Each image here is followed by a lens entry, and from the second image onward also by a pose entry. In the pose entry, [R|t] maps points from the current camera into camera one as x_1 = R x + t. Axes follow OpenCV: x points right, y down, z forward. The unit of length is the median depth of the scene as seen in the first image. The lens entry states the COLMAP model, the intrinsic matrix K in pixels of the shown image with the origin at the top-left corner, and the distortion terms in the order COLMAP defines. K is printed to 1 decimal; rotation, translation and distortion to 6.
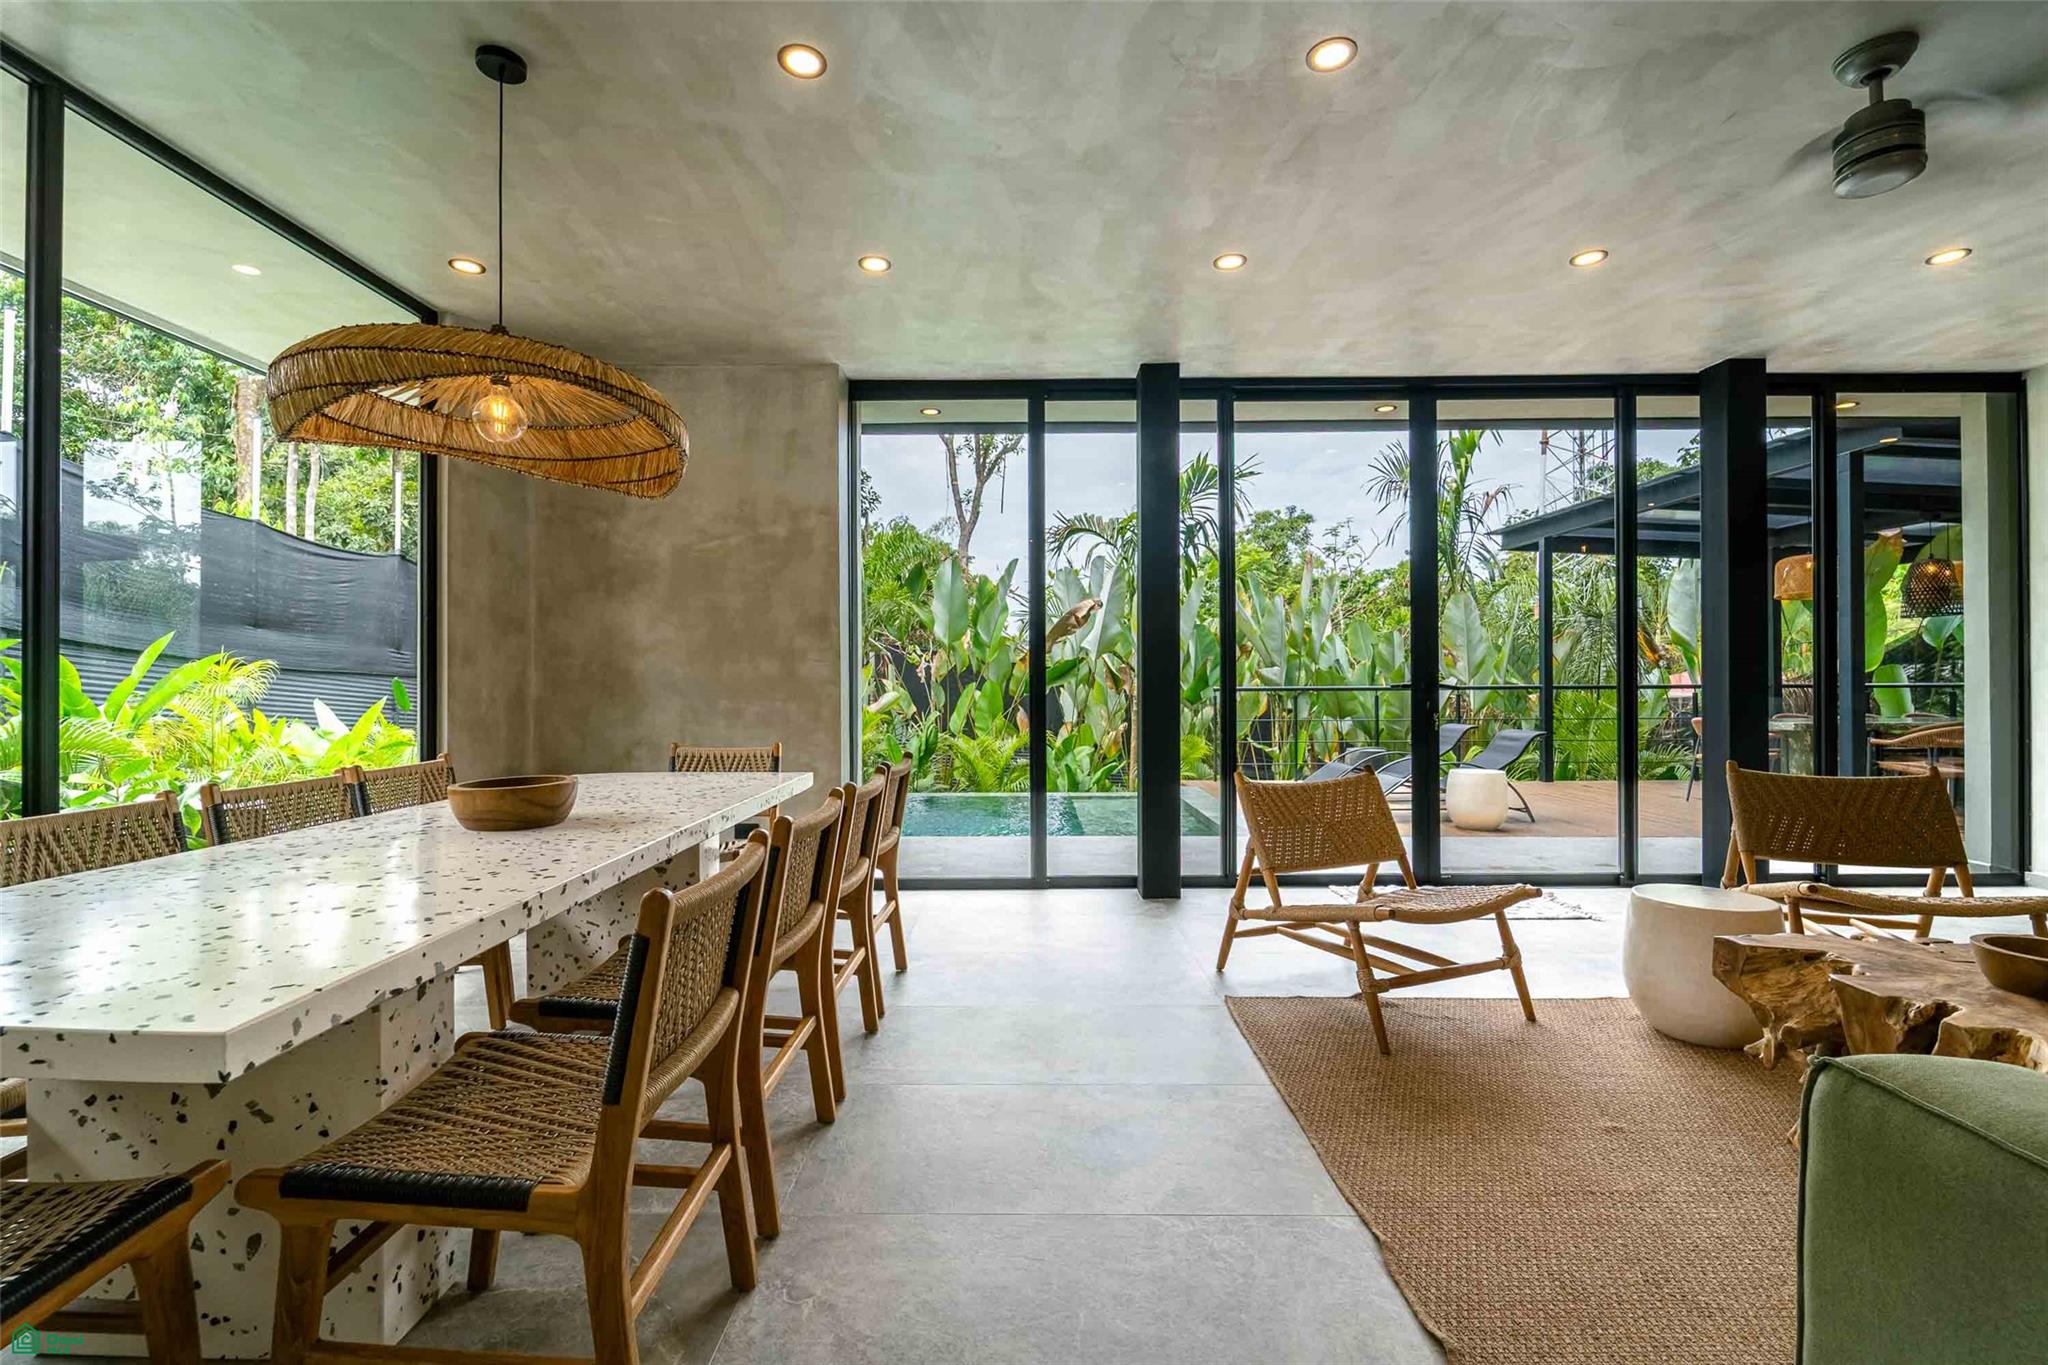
lens RADIAL K [[909.1, 0, 957.6], [0, 909.1, 672.6], [0, 0, 1]] dist [-0.001002, -0.000177]
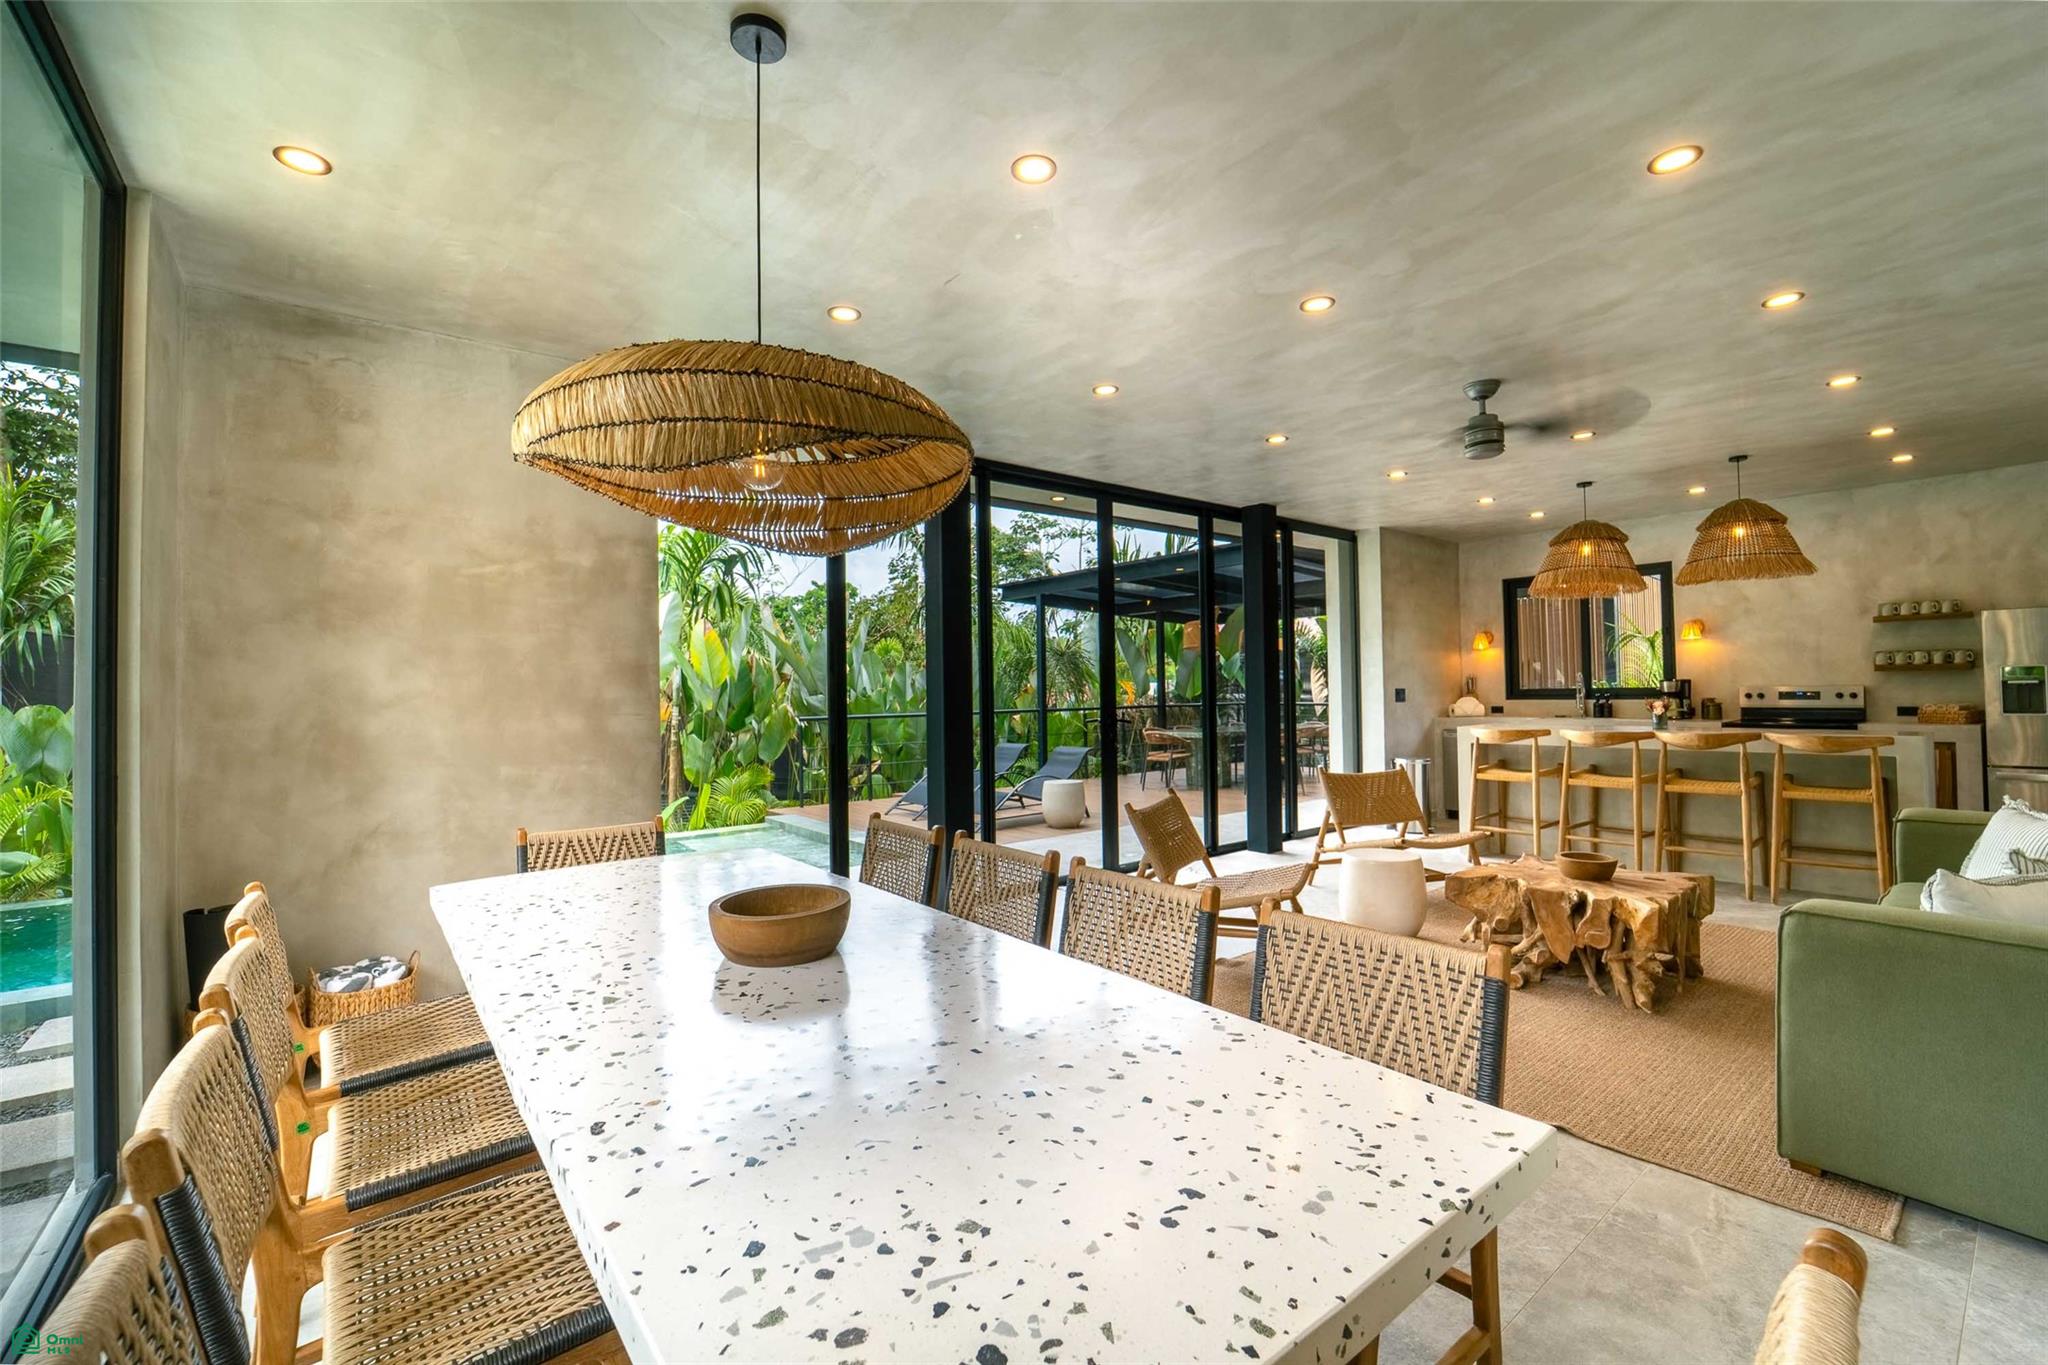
lens RADIAL K [[864.0, 0, 1106.5], [0, 864.0, 676.9], [0, 0, 1]] dist [-0.018514, 0.000374]
pose [[0.753399, 0.006449, 0.657532, -0.353601], [0.008937, 0.999759, -0.020044, -0.028544], [-0.657503, 0.020977, 0.753160, 0.092509]]
